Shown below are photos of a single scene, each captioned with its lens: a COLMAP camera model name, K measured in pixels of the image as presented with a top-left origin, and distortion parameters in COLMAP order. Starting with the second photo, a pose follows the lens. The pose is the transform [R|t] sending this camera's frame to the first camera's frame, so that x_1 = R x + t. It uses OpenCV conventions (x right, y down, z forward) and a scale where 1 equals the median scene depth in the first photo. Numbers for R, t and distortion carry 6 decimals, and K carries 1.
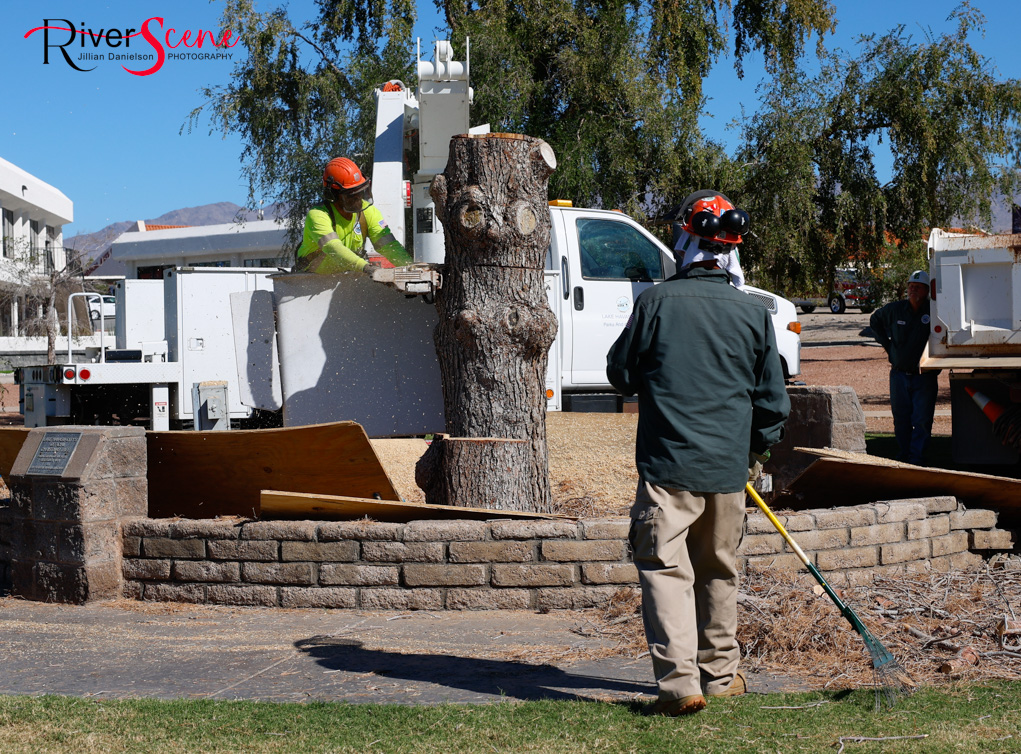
lens RADIAL K [[2086.5, 0, 514.1], [0, 2086.5, 382.1], [0, 0, 1]] dist [0.082154, 0.000000]
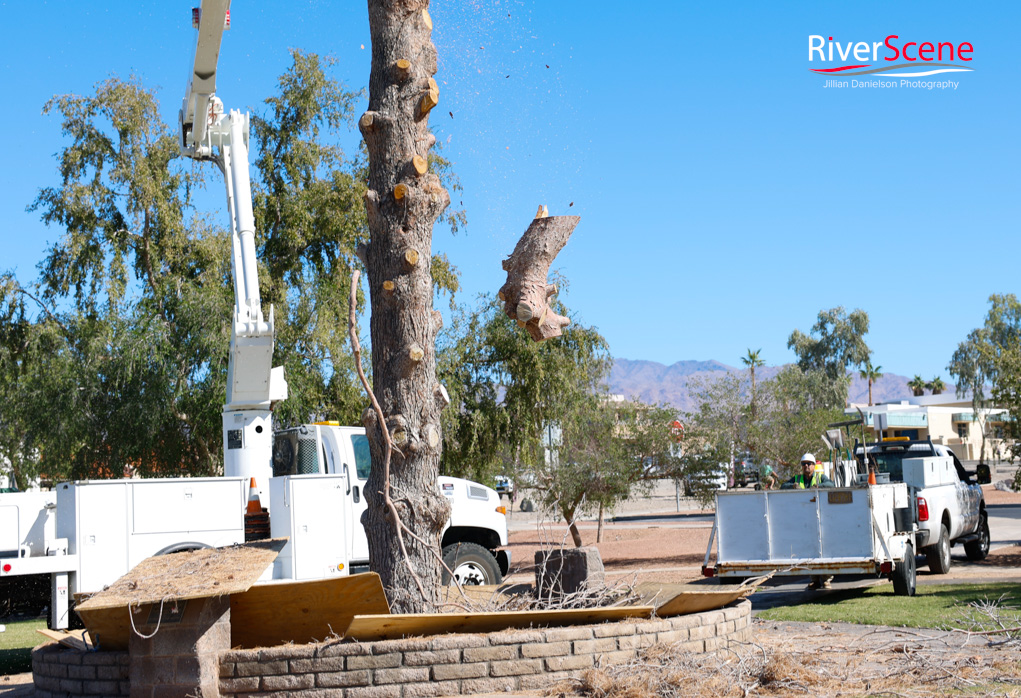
lens RADIAL K [[1846.7, 0, 544.7], [0, 1846.7, 304.0], [0, 0, 1]] dist [0.112860, 0.000000]
pose [[0.956865, -0.004441, 0.290498, -0.293895], [0.046622, 0.989272, -0.138444, 0.013908], [-0.286767, 0.146016, 0.946807, -0.273481]]
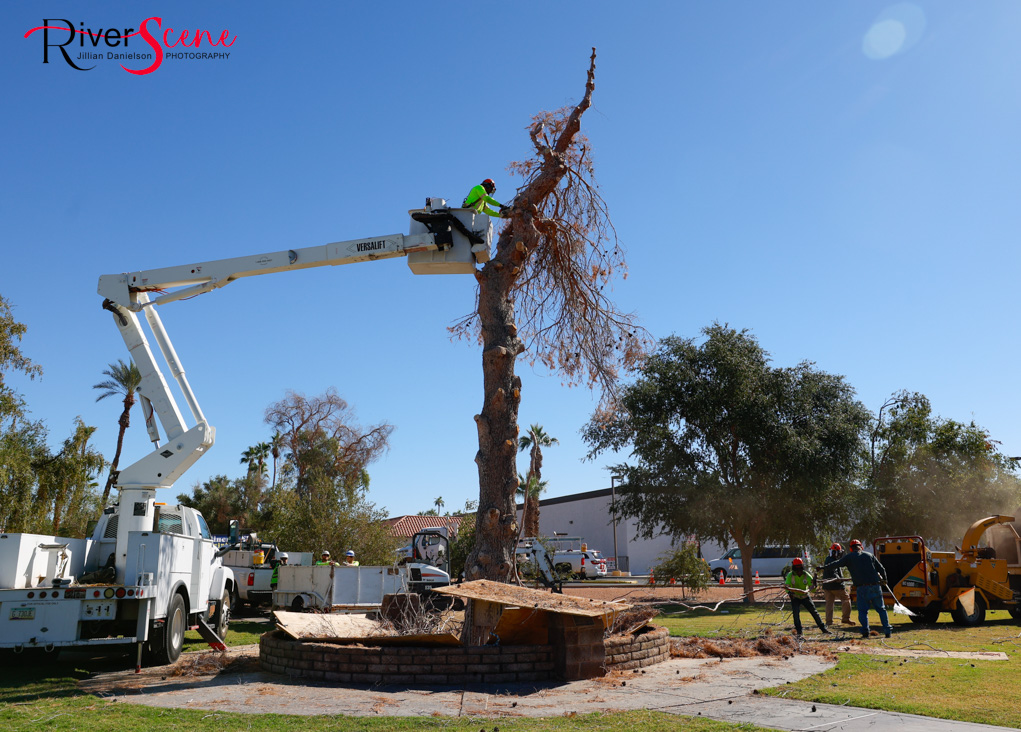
lens RADIAL K [[908.1, 0, 543.6], [0, 908.1, 316.5], [0, 0, 1]] dist [-0.100668, 0.046254]
pose [[0.248368, 0.269136, 0.930526, -1.139001], [0.031319, 0.957893, -0.285411, -0.004455], [-0.968159, 0.100030, 0.229481, 0.656037]]
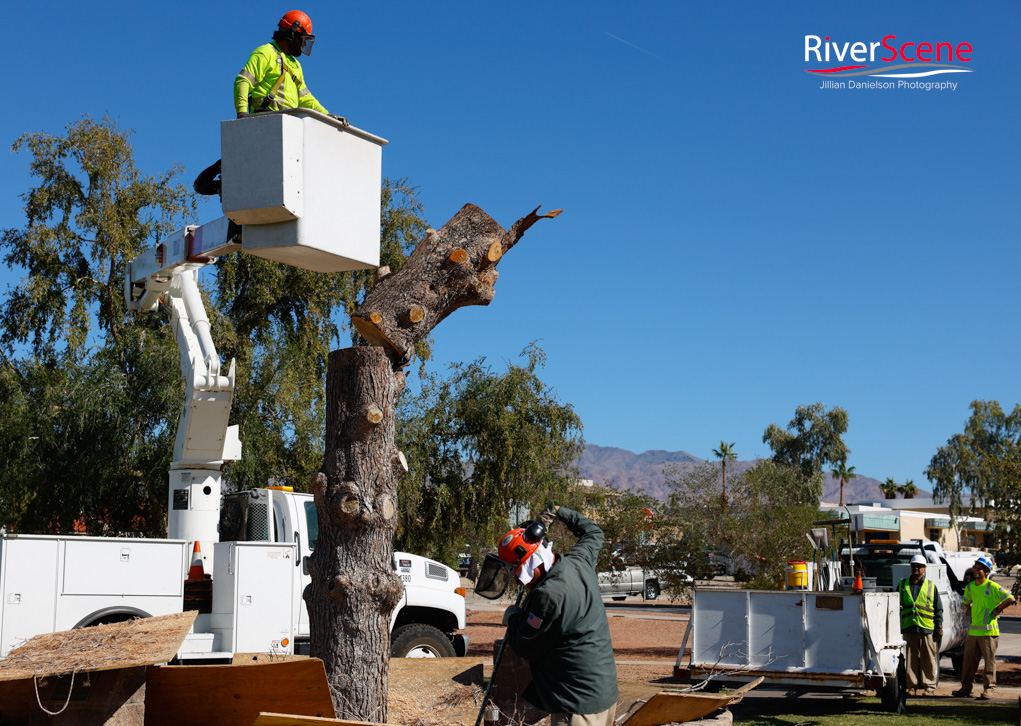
lens RADIAL K [[1818.8, 0, 460.8], [0, 1818.8, 366.6], [0, 0, 1]] dist [0.164421, 0.000000]
pose [[0.964406, 0.052451, 0.259171, -0.252498], [-0.013751, 0.988751, -0.148936, 0.005717], [-0.264067, 0.140071, 0.954279, -0.139108]]
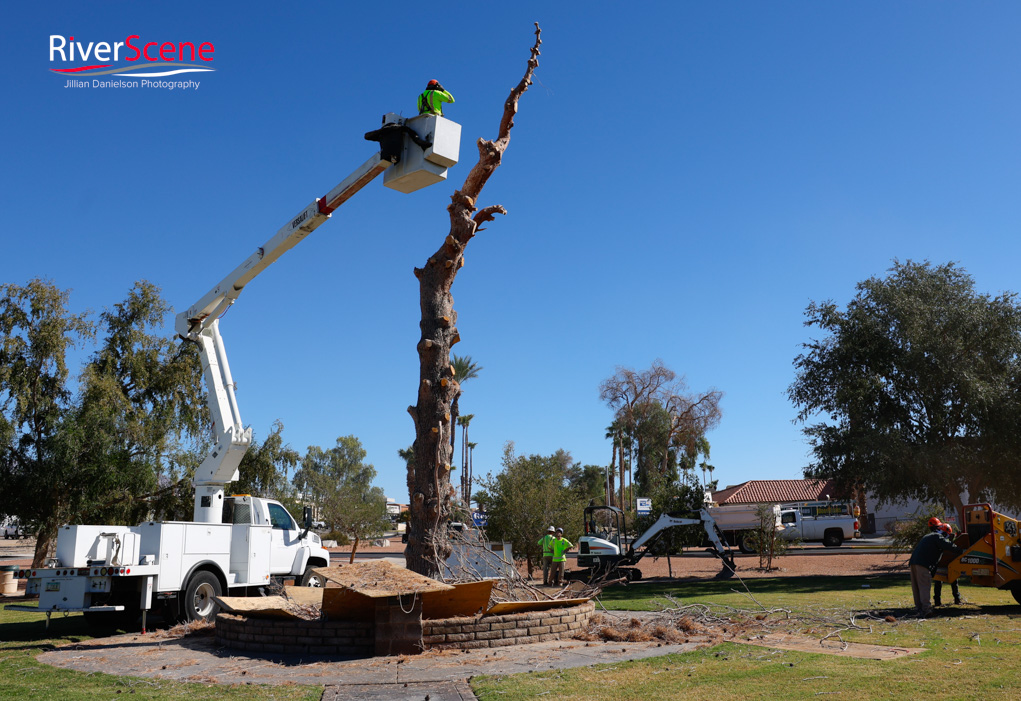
lens RADIAL K [[918.3, 0, 556.2], [0, 918.3, 302.2], [0, 0, 1]] dist [-0.087374, 0.021487]
pose [[0.644131, 0.189501, 0.741070, -0.871904], [0.033579, 0.960887, -0.274898, -0.001931], [-0.764177, 0.201955, 0.612574, 0.058044]]
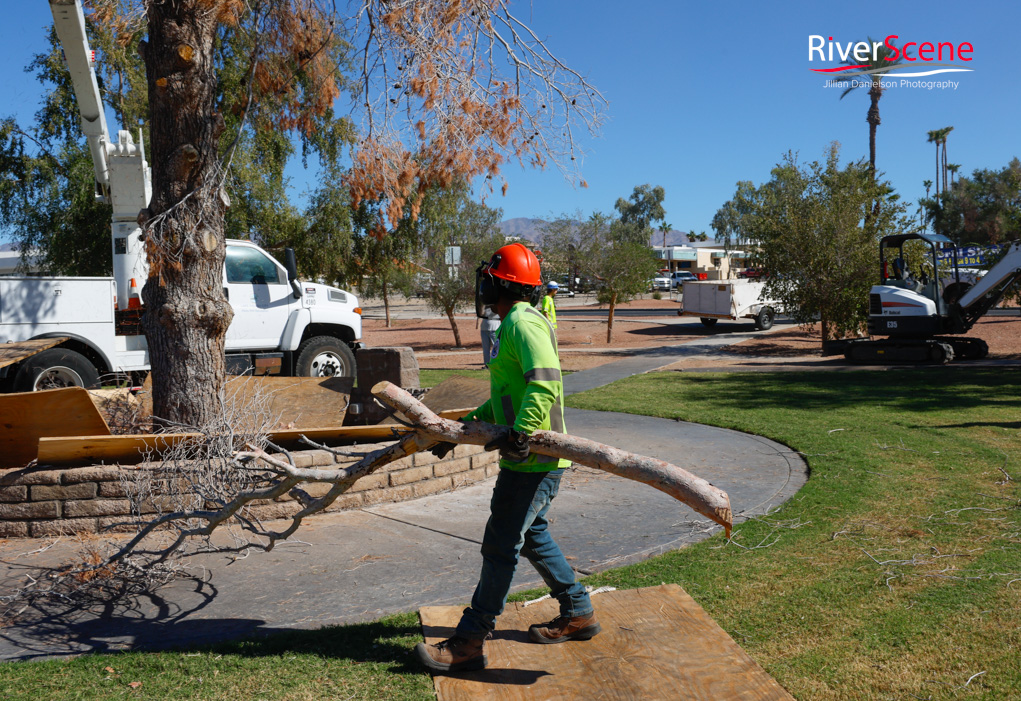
lens RADIAL K [[1057.7, 0, 559.0], [0, 1057.7, 315.9], [0, 0, 1]] dist [-0.004117, 0.000000]
pose [[0.933009, -0.018890, 0.359357, -0.032420], [0.025803, 0.999563, -0.014449, -0.008649], [-0.358927, 0.022753, 0.933088, 0.223395]]
